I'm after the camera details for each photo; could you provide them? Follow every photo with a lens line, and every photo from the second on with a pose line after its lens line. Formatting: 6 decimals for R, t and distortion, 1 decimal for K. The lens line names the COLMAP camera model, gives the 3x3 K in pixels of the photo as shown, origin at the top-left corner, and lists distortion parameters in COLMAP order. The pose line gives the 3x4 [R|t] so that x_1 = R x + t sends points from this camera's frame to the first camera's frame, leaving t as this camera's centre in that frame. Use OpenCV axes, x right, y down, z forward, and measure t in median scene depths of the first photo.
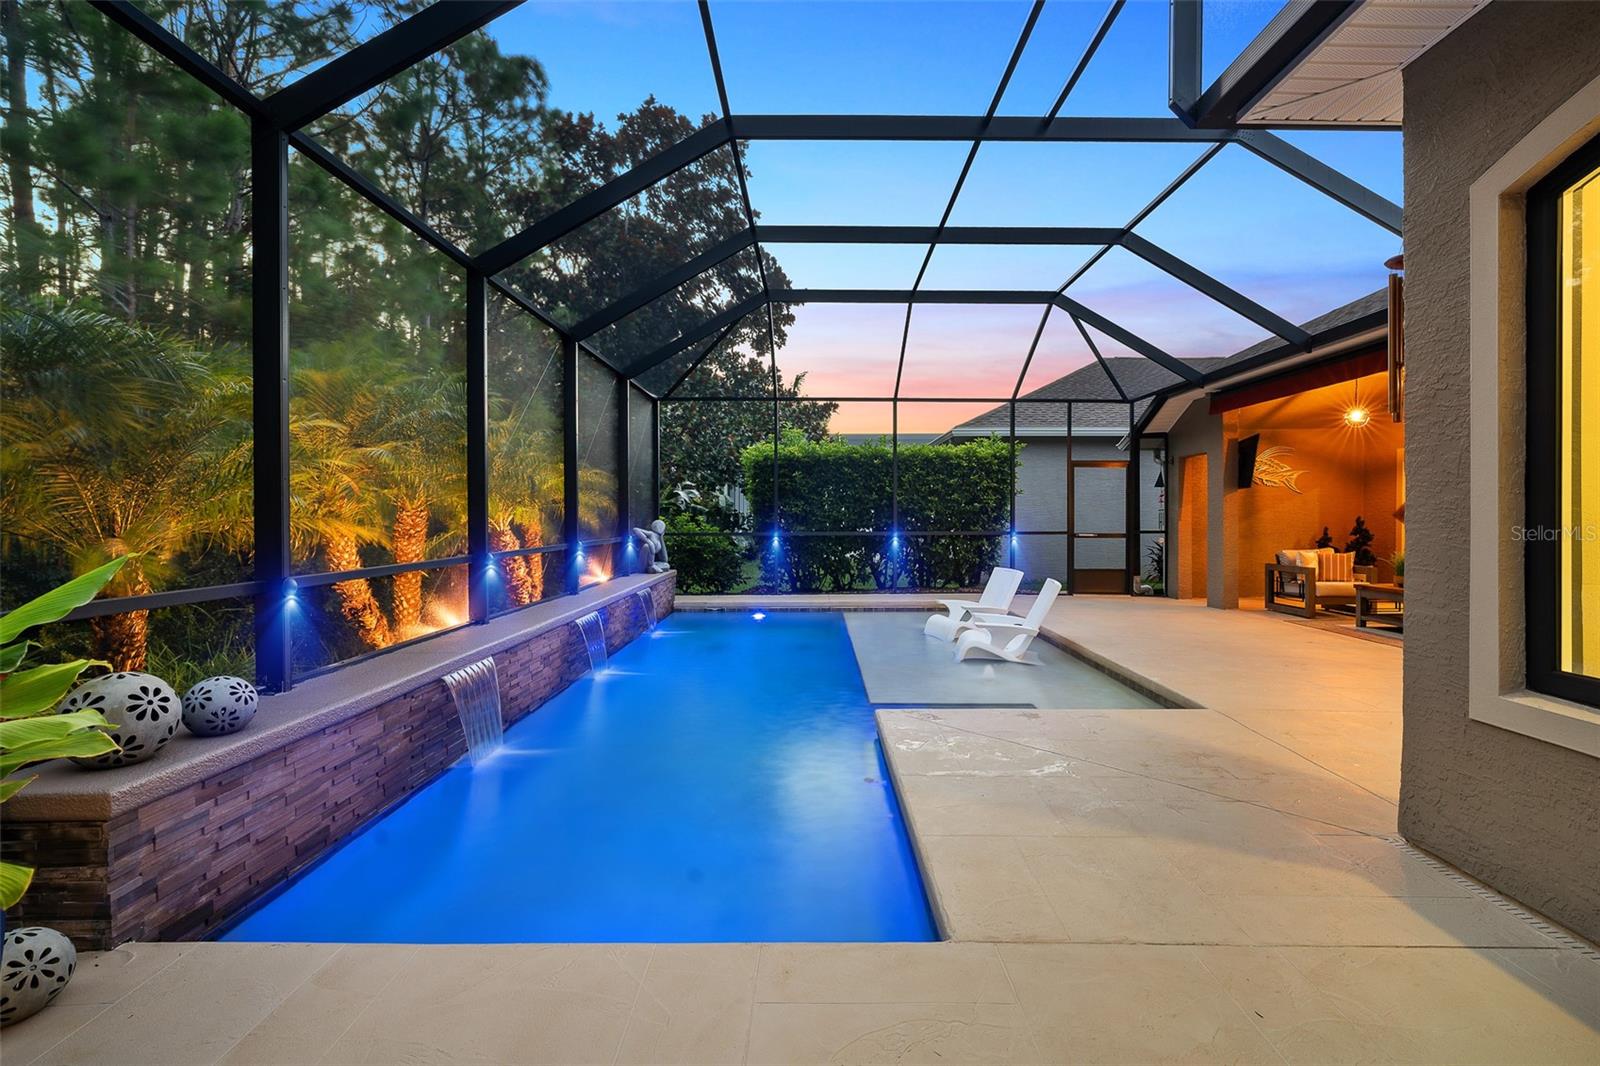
lens RADIAL K [[747.8, 0, 814.5], [0, 747.8, 514.5], [0, 0, 1]] dist [-0.002562, 0.000182]
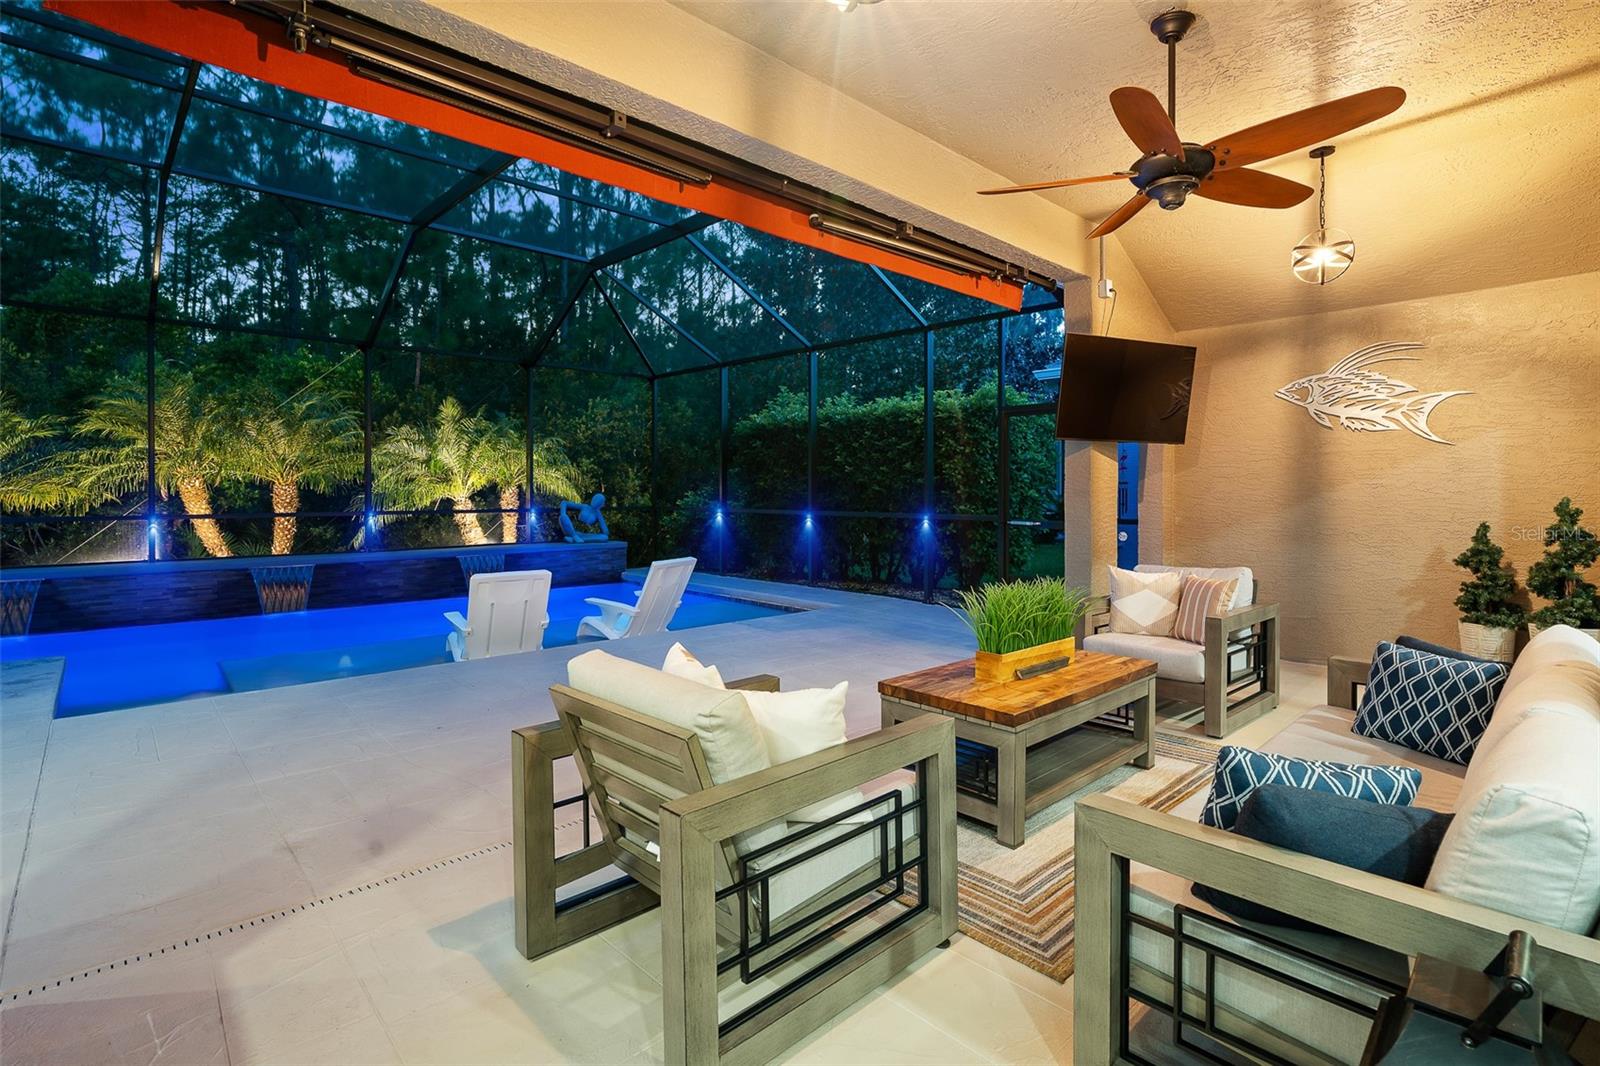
lens RADIAL K [[747.8, 0, 814.5], [0, 747.8, 514.5], [0, 0, 1]] dist [-0.002562, 0.000182]
pose [[0.700401, 0.026233, -0.713268, 0.748611], [-0.005316, 0.999488, 0.031540, 0.000868], [0.713730, -0.018299, 0.700182, 0.455585]]
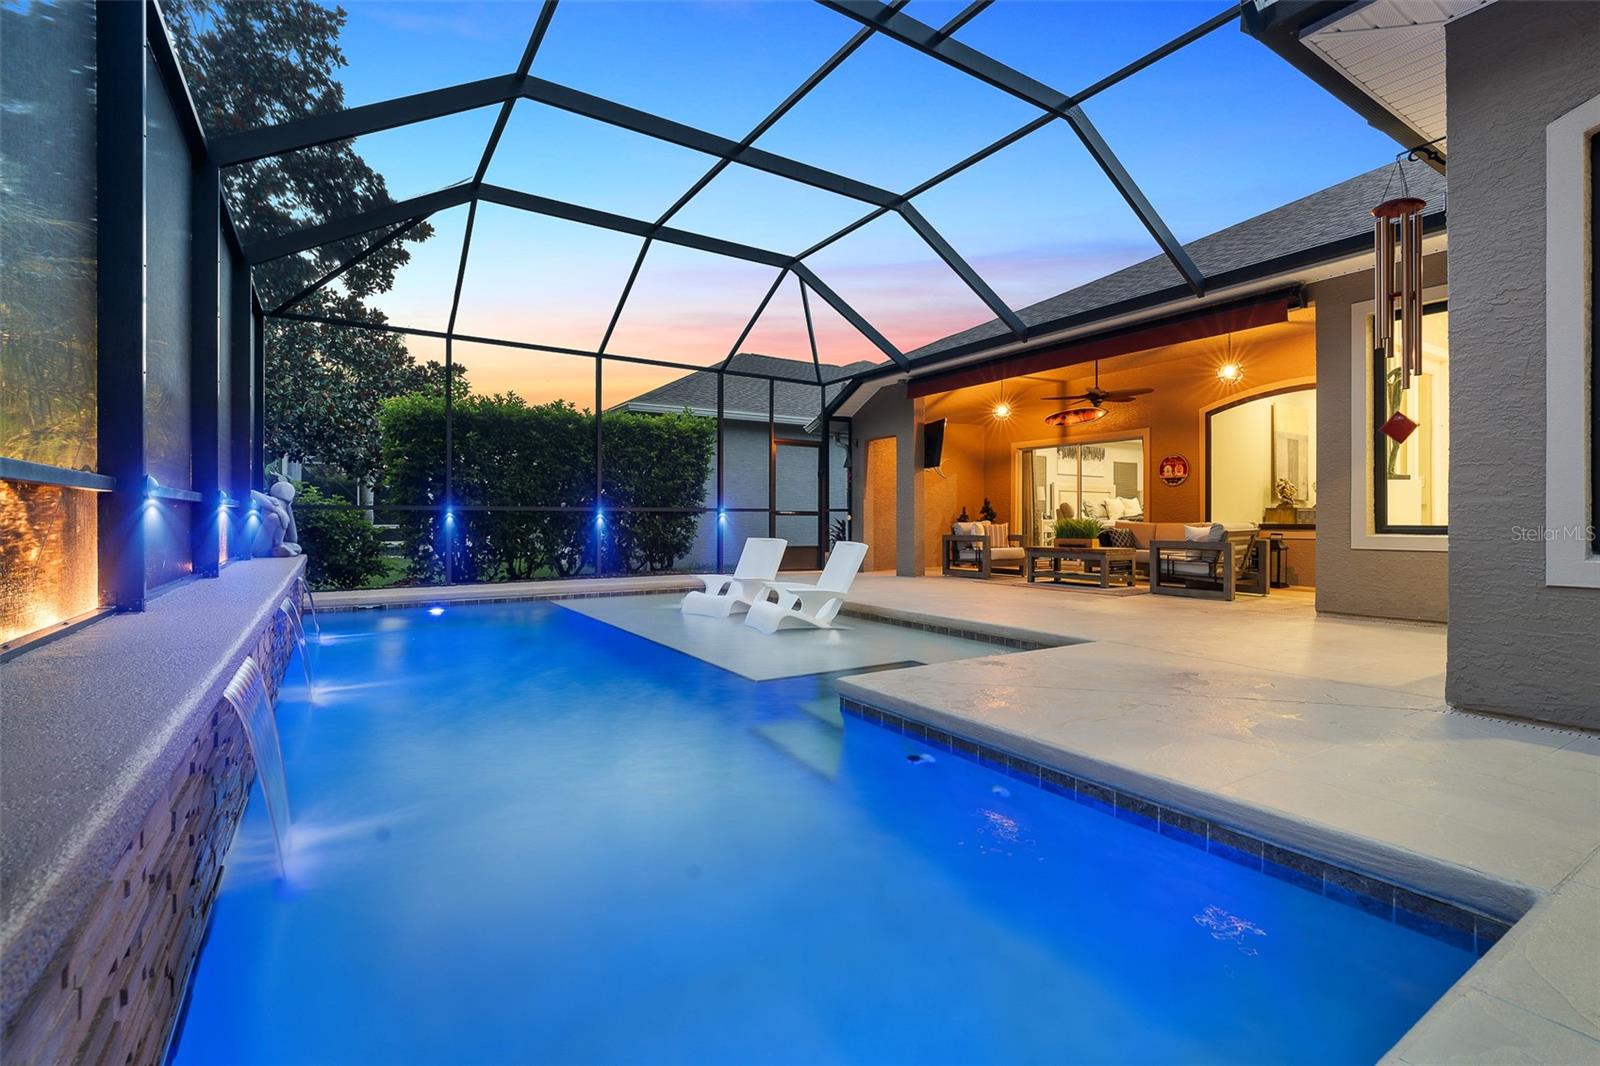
lens RADIAL K [[737.6, 0, 806.8], [0, 737.6, 528.0], [0, 0, 1]] dist [-0.019511, 0.008202]
pose [[0.840490, -0.003548, 0.541816, -0.163029], [-0.001935, 0.999953, 0.009551, 0.041414], [-0.541824, -0.009076, 0.840443, 0.159655]]
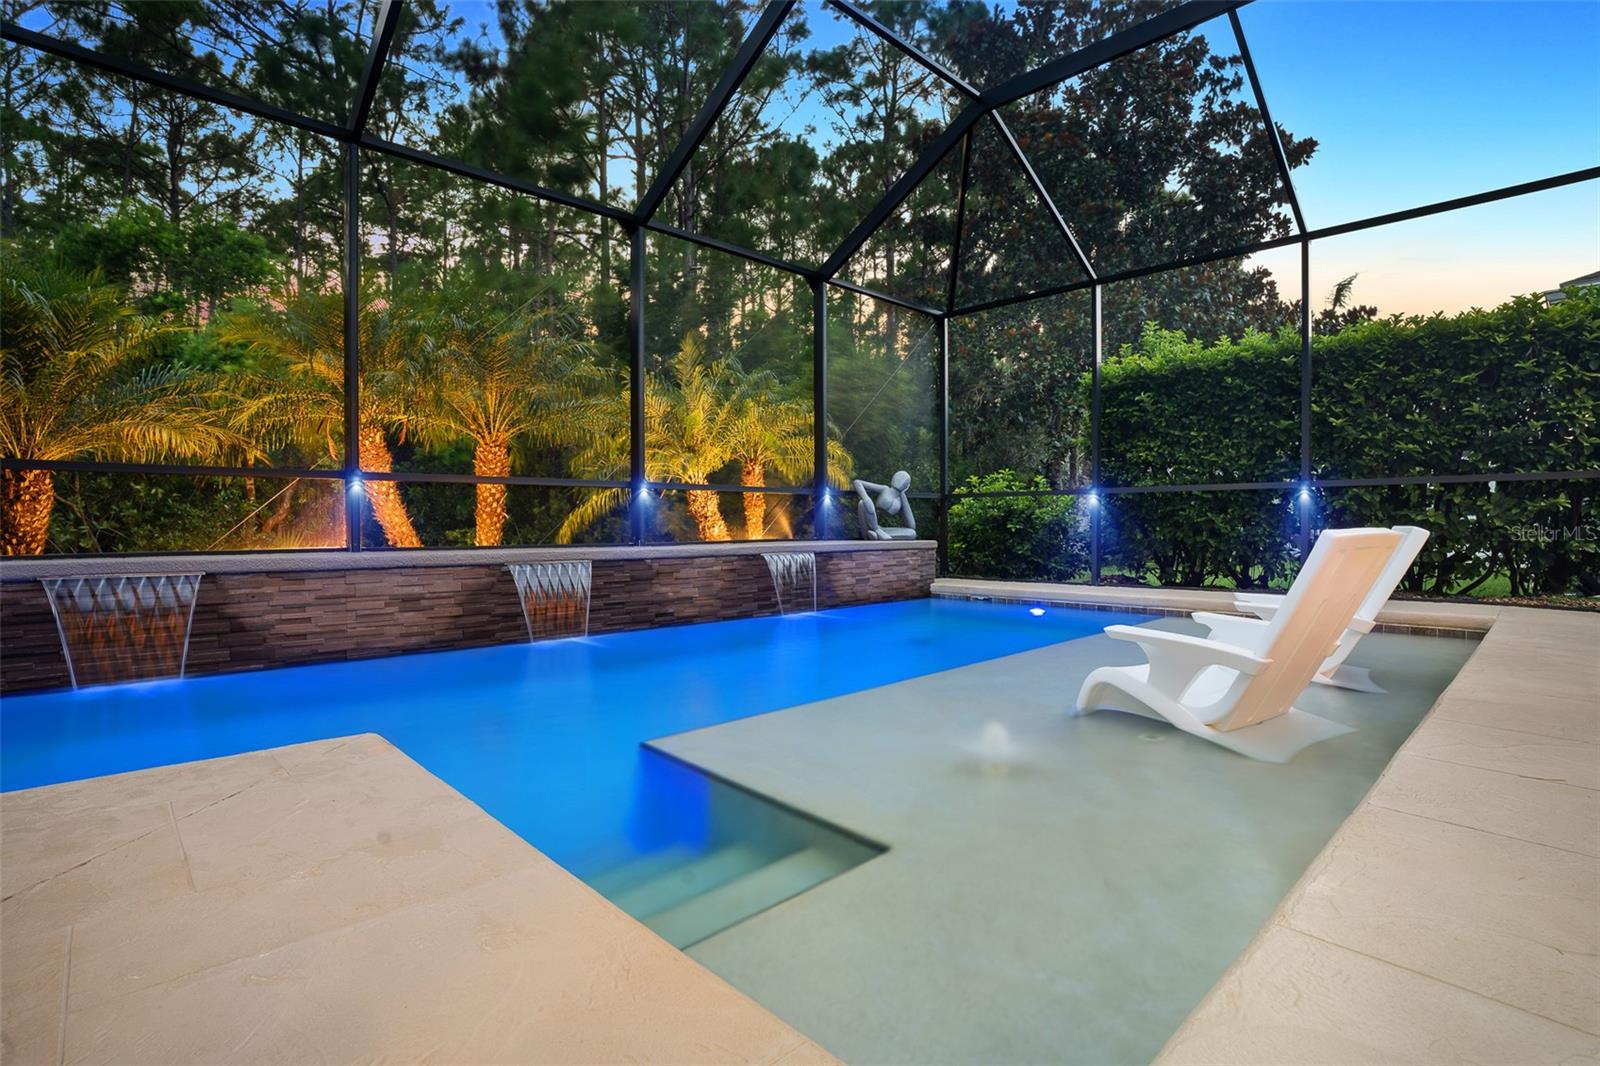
lens RADIAL K [[765.4, 0, 805.8], [0, 765.4, 557.1], [0, 0, 1]] dist [-0.029750, 0.000834]
pose [[0.700490, 0.030572, -0.713007, 0.261911], [-0.000530, 0.999104, 0.042319, 0.058680], [0.713662, -0.029266, 0.699879, 0.384996]]
